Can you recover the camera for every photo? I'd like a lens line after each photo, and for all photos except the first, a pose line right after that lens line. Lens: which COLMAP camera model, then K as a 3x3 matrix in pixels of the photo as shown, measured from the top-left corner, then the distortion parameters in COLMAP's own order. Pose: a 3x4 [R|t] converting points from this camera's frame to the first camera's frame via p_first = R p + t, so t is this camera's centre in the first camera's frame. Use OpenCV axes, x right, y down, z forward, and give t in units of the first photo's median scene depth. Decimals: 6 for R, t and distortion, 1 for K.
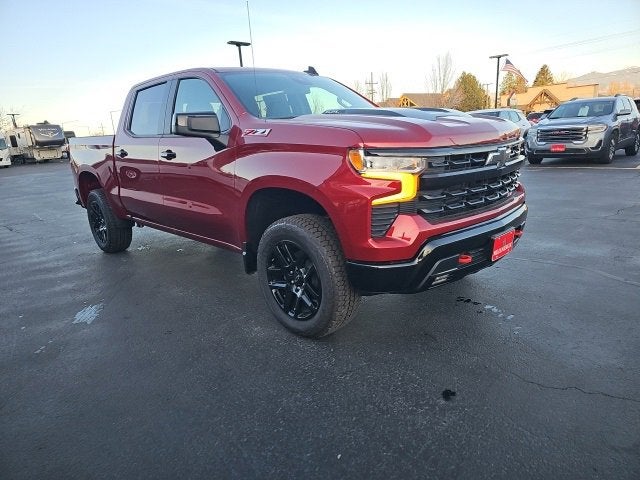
lens RADIAL K [[417.9, 0, 321.0], [0, 417.9, 239.7], [0, 0, 1]] dist [0.066035, -0.053896]
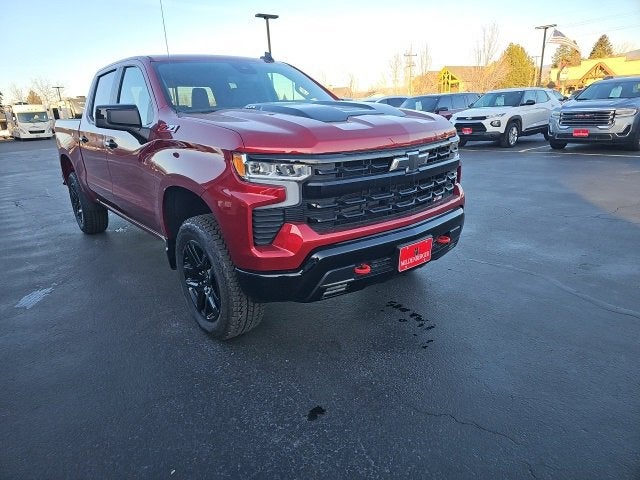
lens RADIAL K [[417.9, 0, 315.0], [0, 417.9, 238.5], [0, 0, 1]] dist [0.066035, -0.053896]
pose [[0.994946, 0.039634, -0.092255, 0.213574], [-0.034587, 0.997849, 0.055685, -0.049663], [0.094264, -0.052212, 0.994177, 0.033155]]
